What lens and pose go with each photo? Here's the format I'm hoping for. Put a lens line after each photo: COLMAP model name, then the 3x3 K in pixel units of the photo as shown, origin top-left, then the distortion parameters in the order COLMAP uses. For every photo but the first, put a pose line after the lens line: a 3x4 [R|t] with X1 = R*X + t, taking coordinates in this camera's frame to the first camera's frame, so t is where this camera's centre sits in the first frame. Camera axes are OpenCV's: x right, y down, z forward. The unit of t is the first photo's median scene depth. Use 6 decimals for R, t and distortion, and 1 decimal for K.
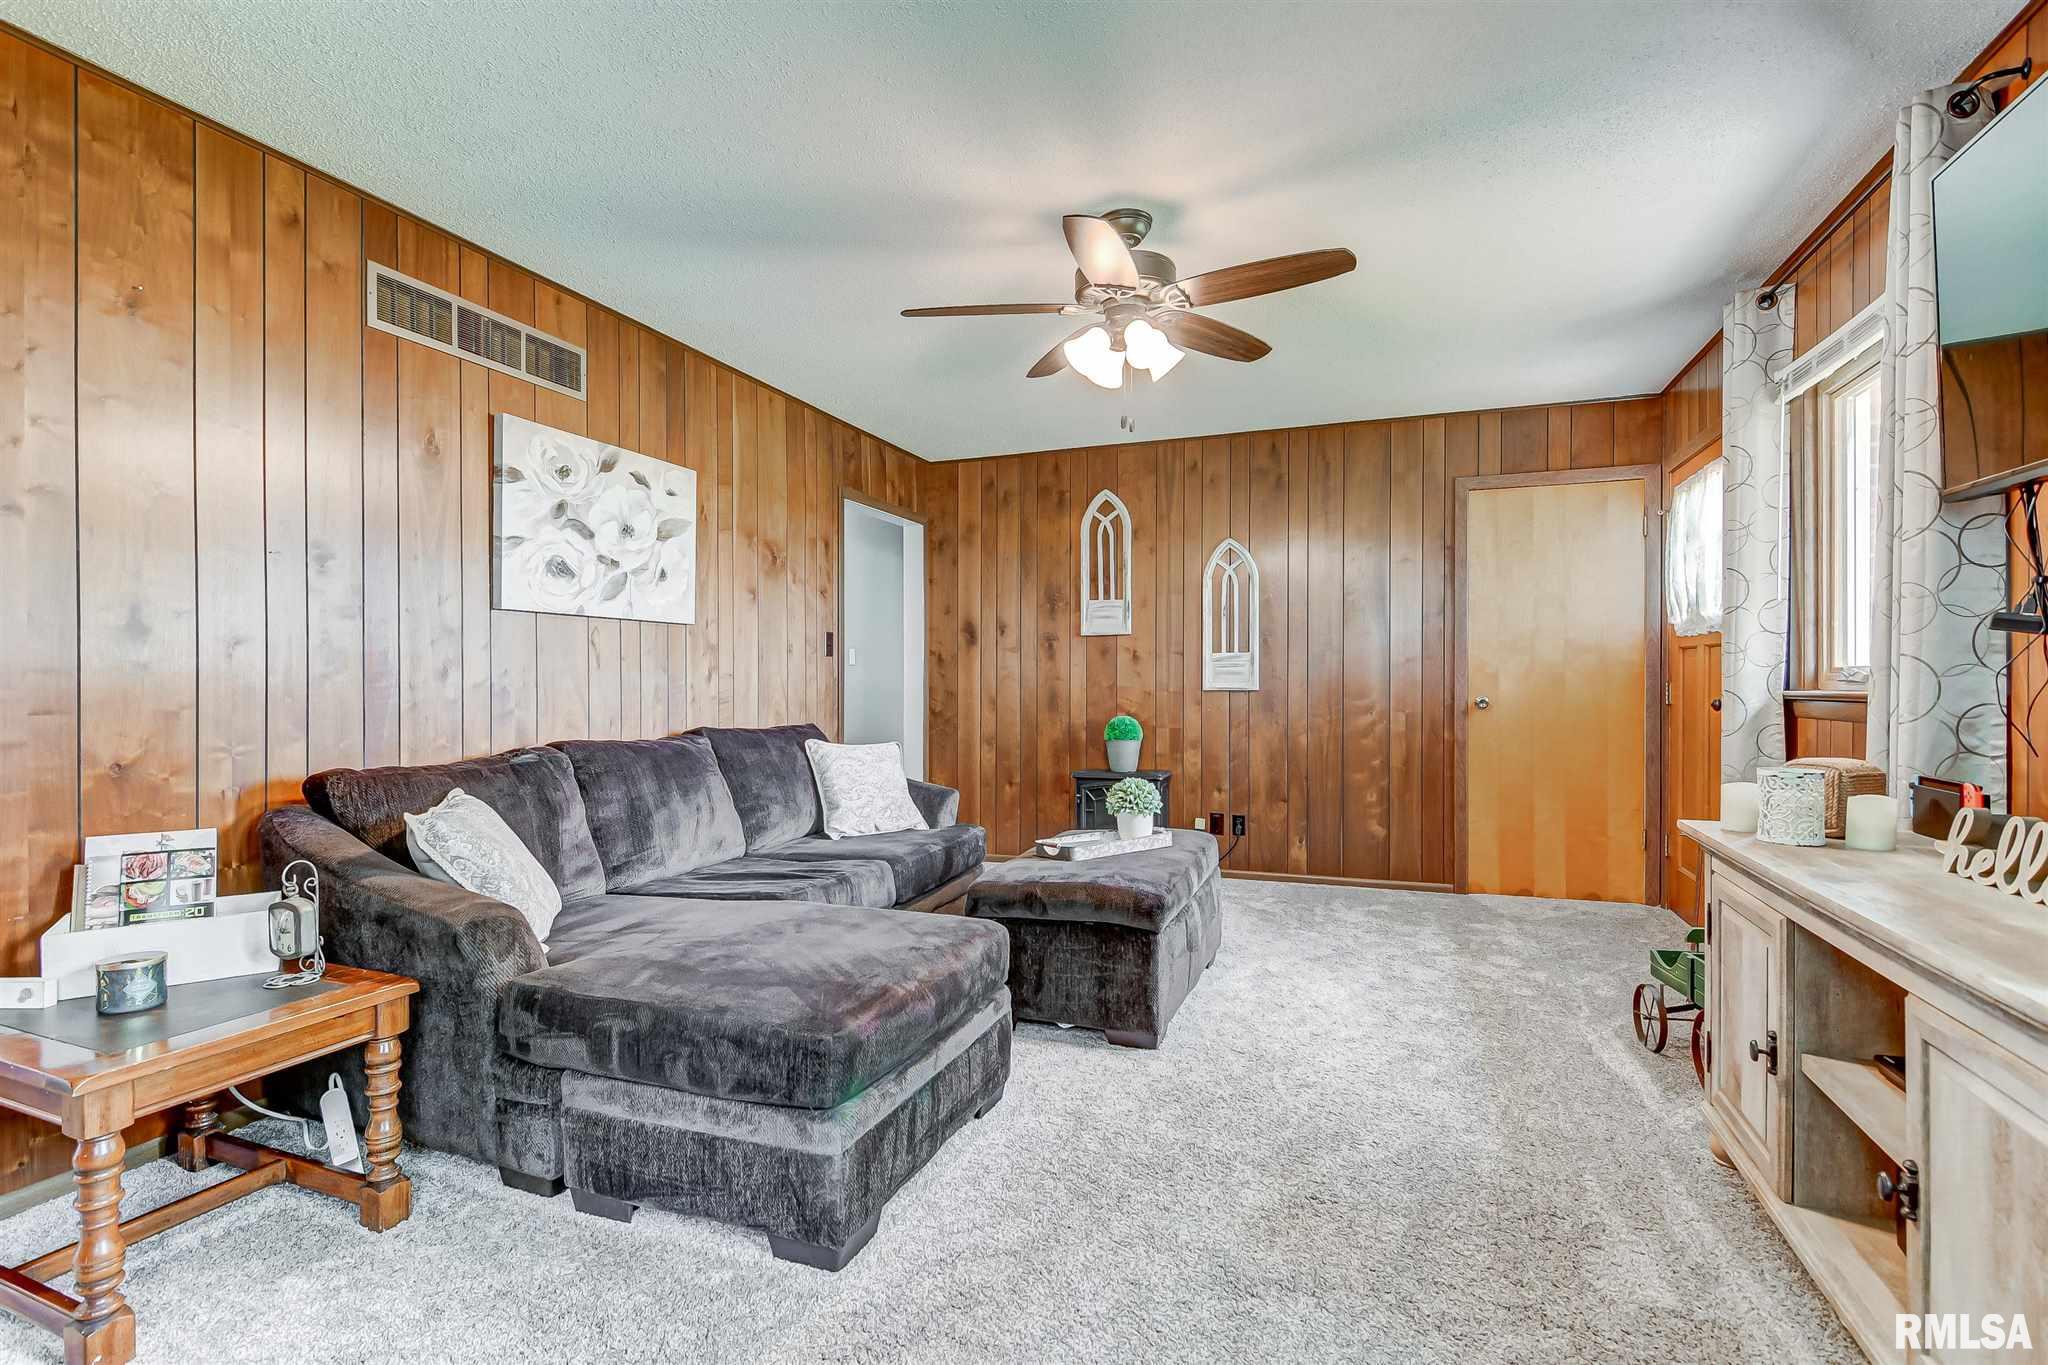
lens RADIAL K [[993.8, 0, 1015.5], [0, 993.8, 685.5], [0, 0, 1]] dist [0.014701, -0.000862]
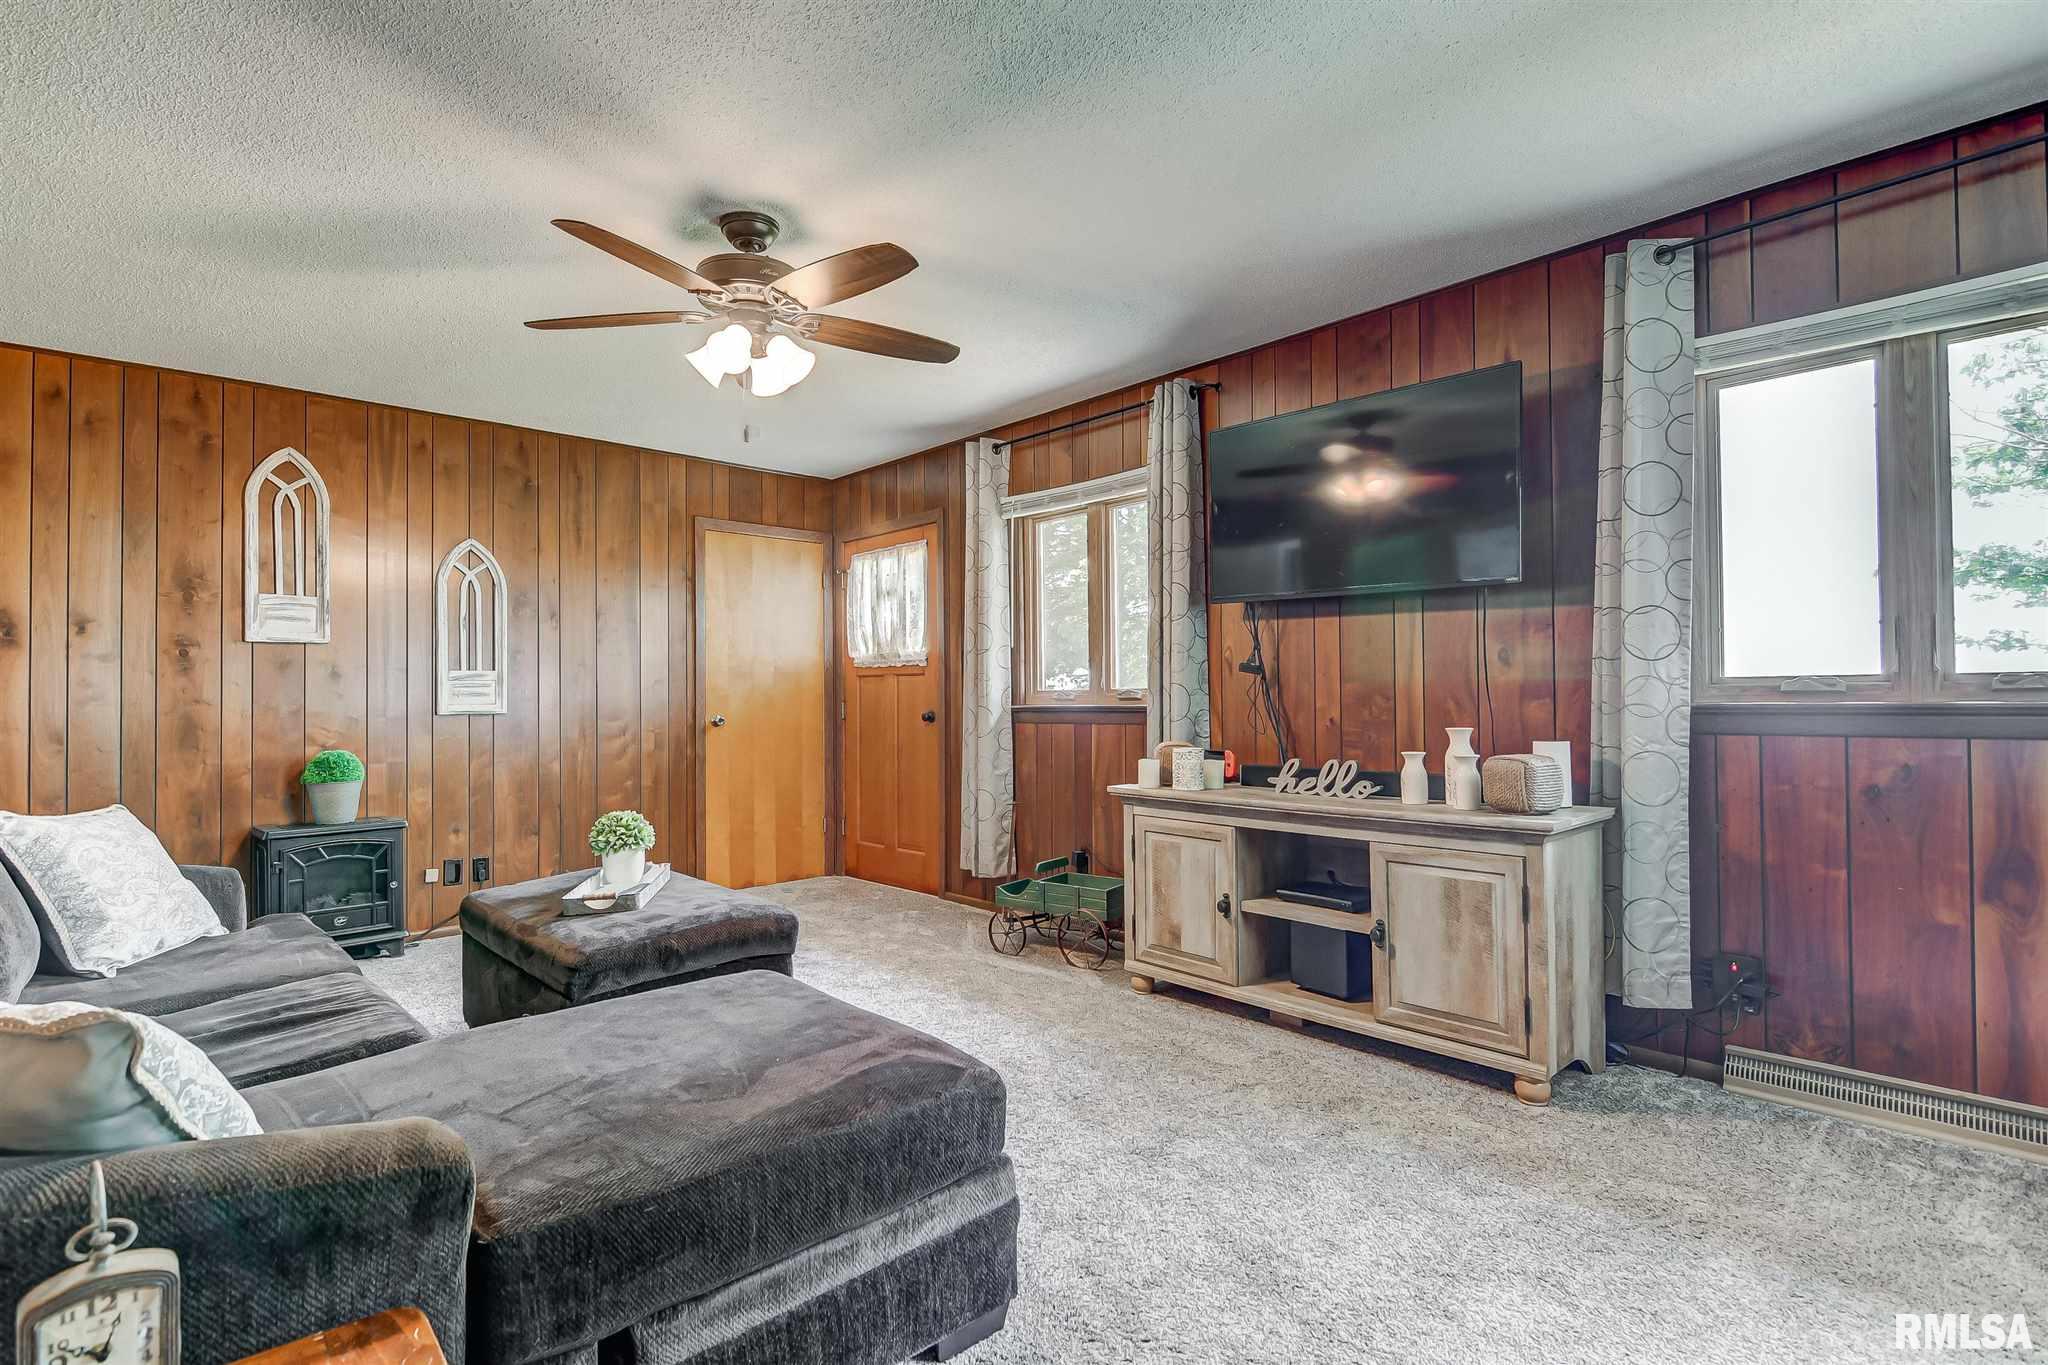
lens RADIAL K [[993.8, 0, 1011.7], [0, 993.8, 685.5], [0, 0, 1]] dist [0.014701, -0.000862]
pose [[0.434261, 0.010621, 0.900724, -0.410412], [0.010890, 0.999795, -0.017040, -0.000385], [-0.900721, 0.017209, 0.434057, 0.226656]]
